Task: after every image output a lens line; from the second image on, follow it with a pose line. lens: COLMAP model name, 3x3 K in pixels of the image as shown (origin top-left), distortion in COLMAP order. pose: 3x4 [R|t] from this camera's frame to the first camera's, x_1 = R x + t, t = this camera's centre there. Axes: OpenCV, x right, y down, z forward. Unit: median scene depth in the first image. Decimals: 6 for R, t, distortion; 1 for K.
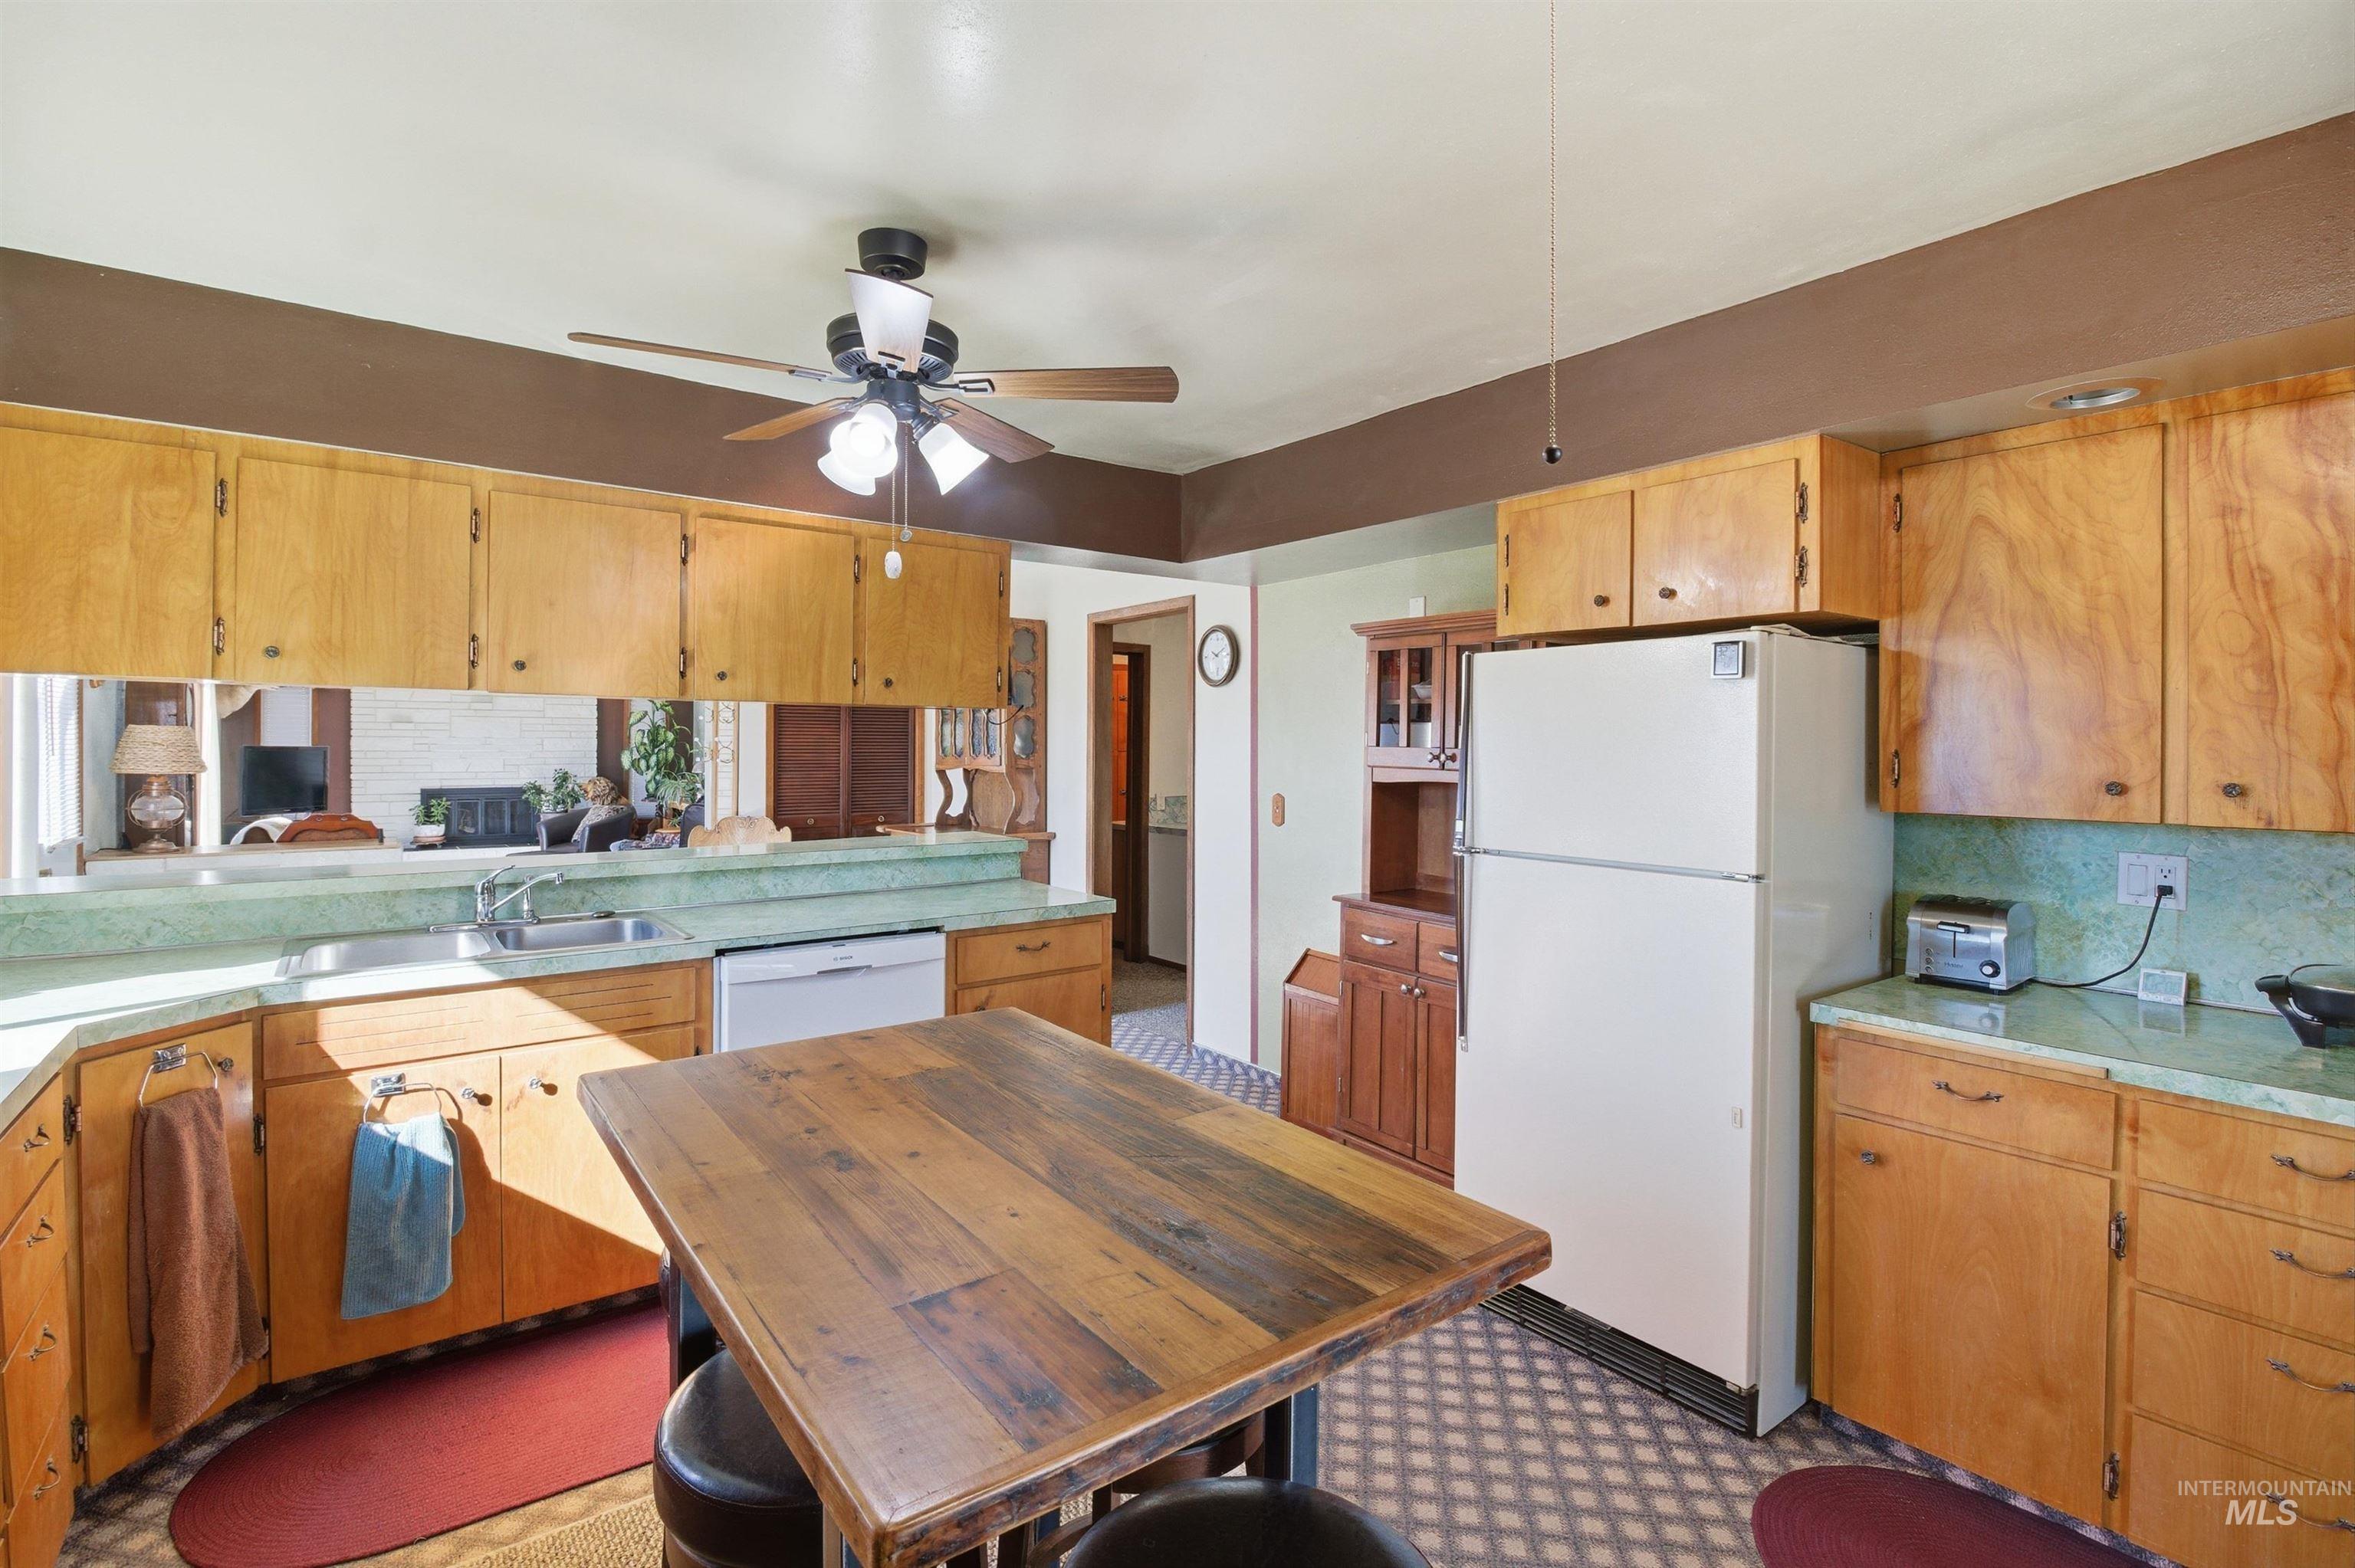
lens RADIAL K [[1087.4, 0, 1176.2], [0, 1087.4, 748.9], [0, 0, 1]] dist [0.001949, -0.014506]
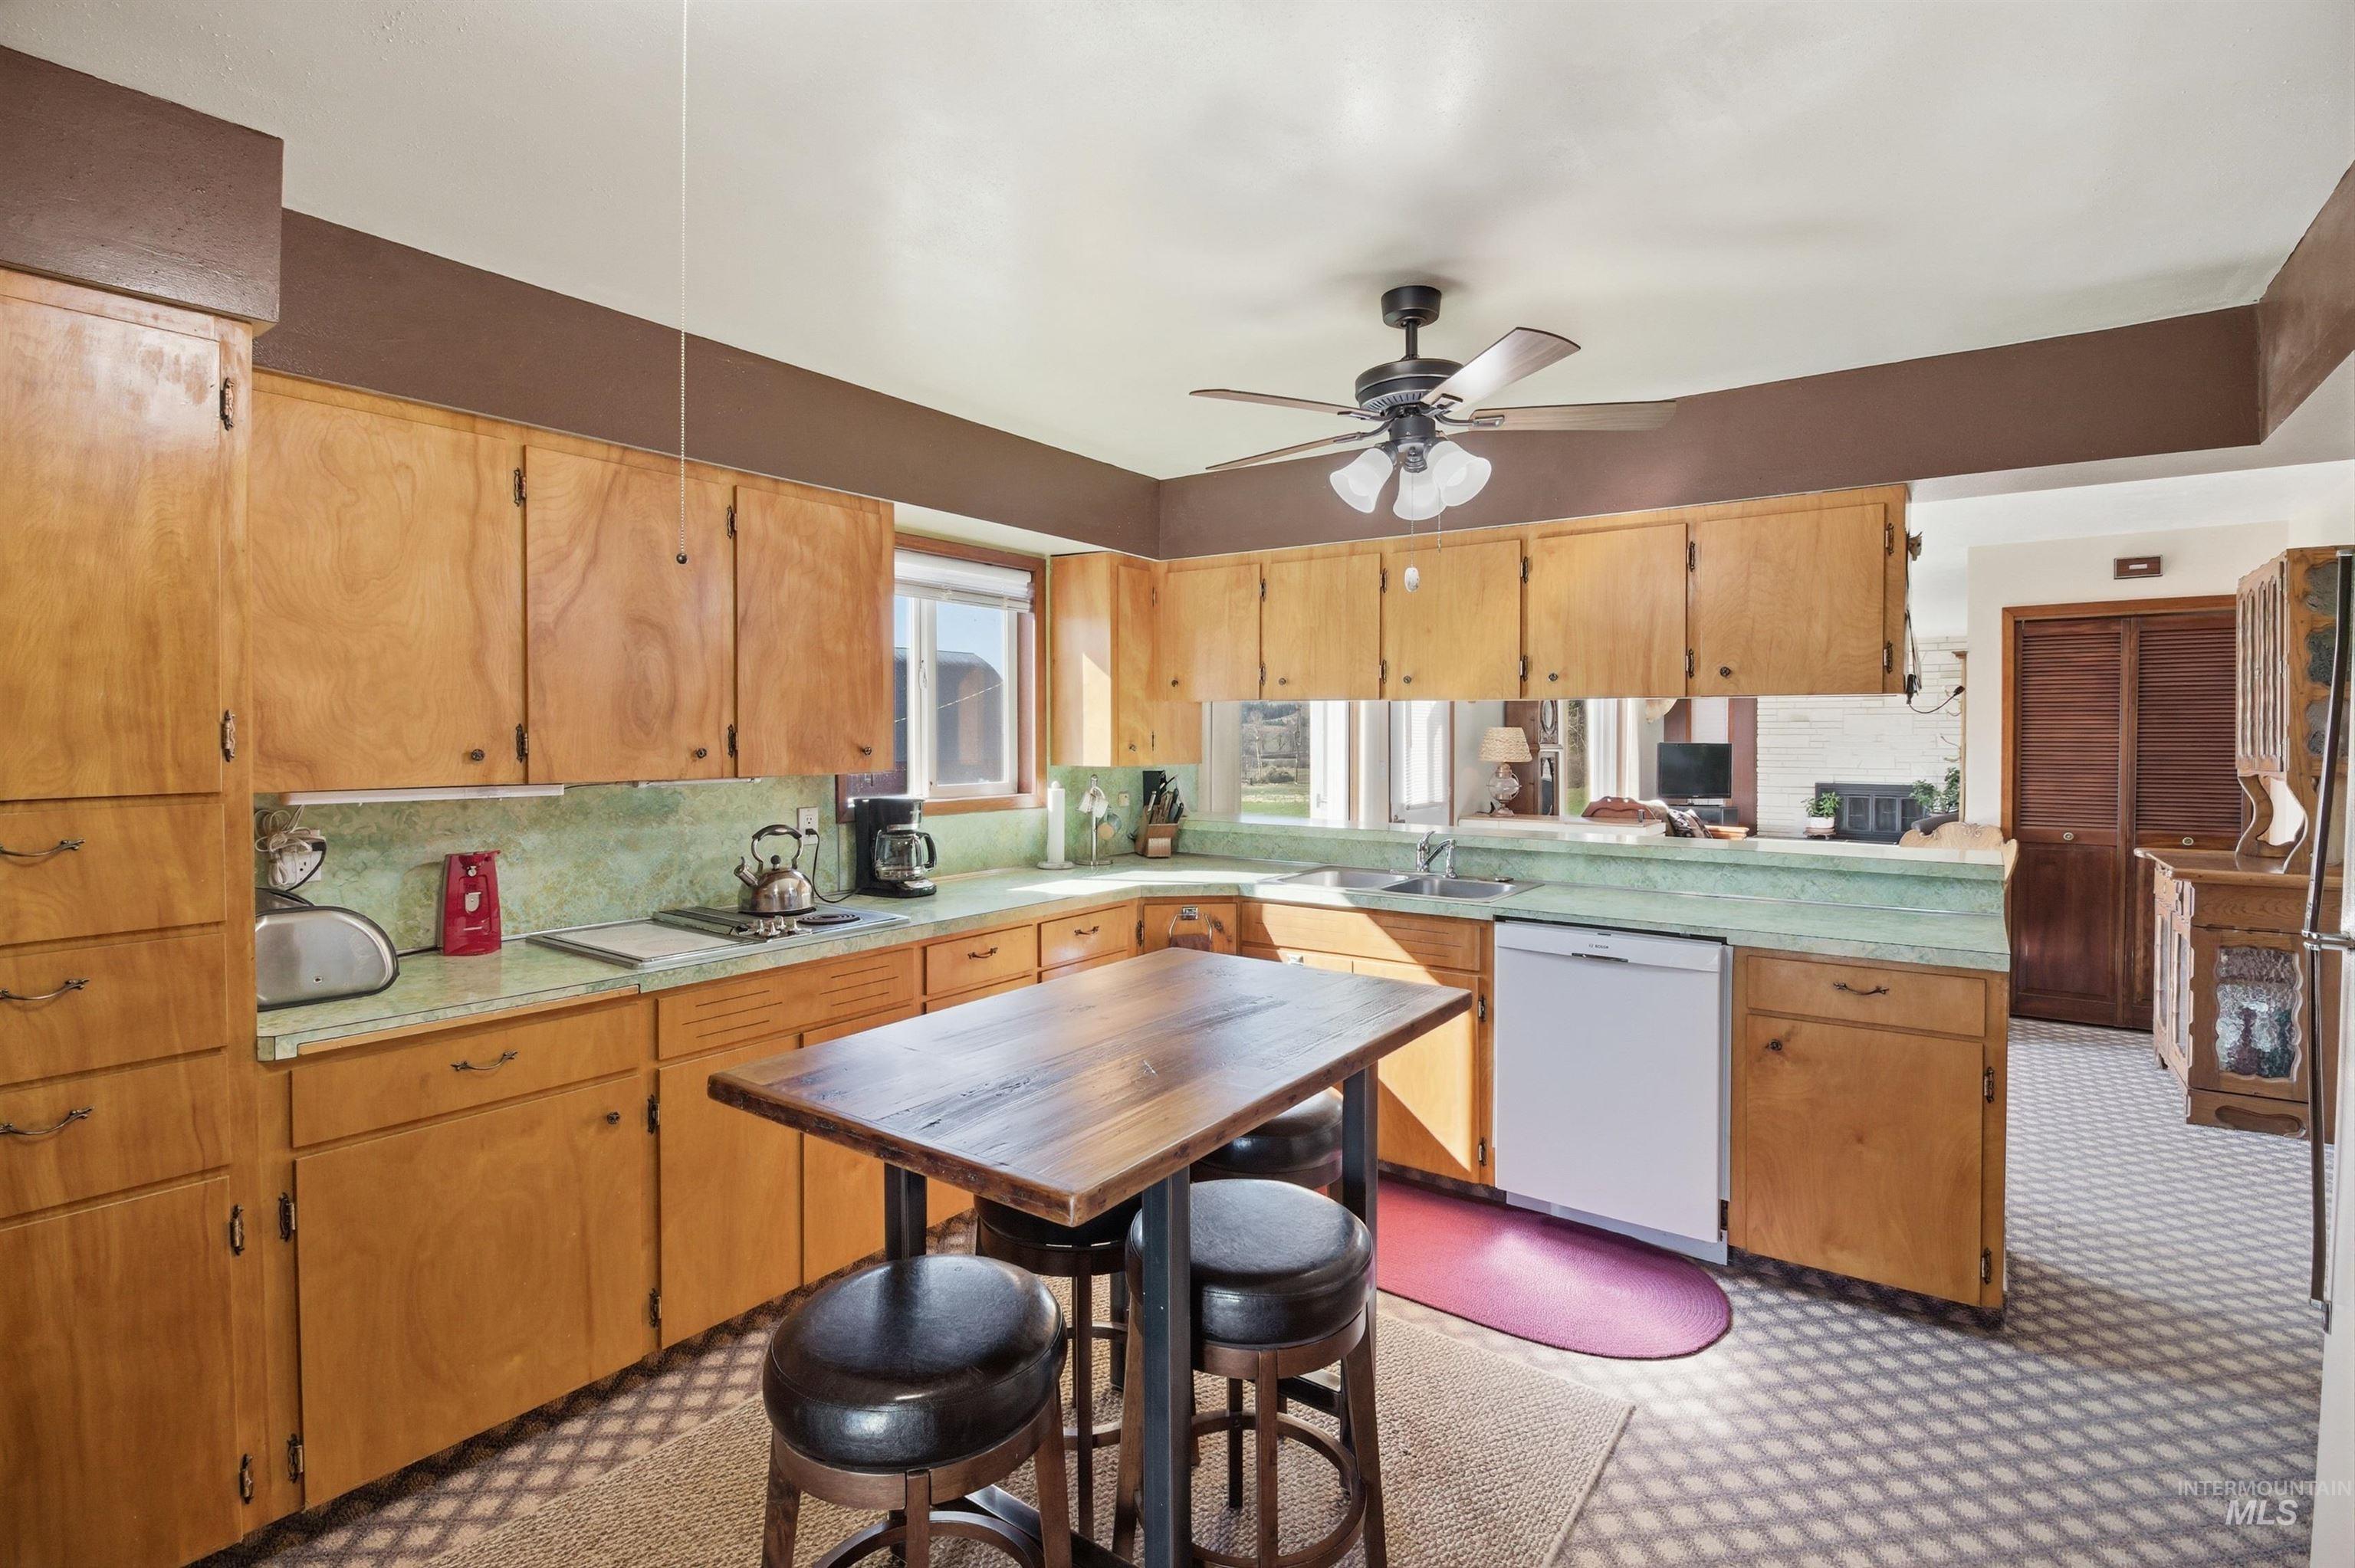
lens RADIAL K [[1087.4, 0, 1176.2], [0, 1087.4, 748.9], [0, 0, 1]] dist [0.001949, -0.014506]
pose [[0.287804, 0.005659, -0.957673, 0.510050], [-0.004616, 0.999979, 0.004522, 0.002992], [0.957678, 0.003119, 0.287824, 0.292064]]
